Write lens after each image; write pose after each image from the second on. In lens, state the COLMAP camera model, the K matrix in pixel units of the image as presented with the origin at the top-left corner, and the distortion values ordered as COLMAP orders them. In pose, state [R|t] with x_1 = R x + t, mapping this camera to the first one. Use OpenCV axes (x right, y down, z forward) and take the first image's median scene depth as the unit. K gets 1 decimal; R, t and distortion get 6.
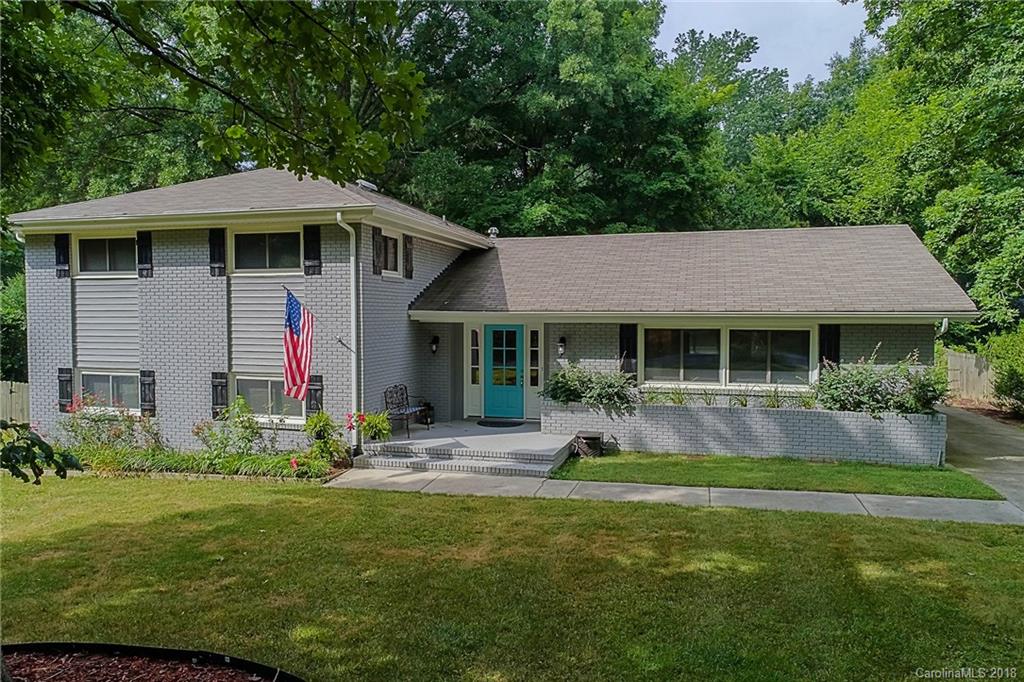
lens RADIAL K [[745.1, 0, 527.1], [0, 745.1, 347.9], [0, 0, 1]] dist [0.009741, 0.000179]
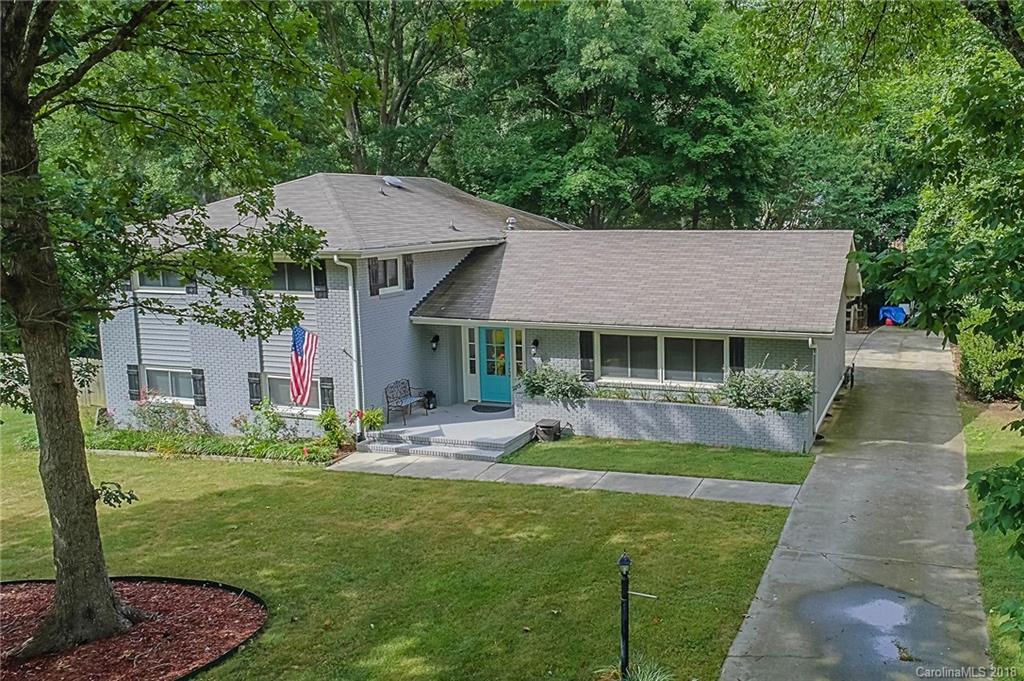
lens RADIAL K [[901.9, 0, 656.3], [0, 901.9, 337.6], [0, 0, 1]] dist [0.012575, -0.005468]
pose [[0.999432, -0.001666, -0.033661, 0.325204], [0.005020, 0.994996, 0.099789, -0.180717], [0.033326, -0.099902, 0.994439, -0.494976]]
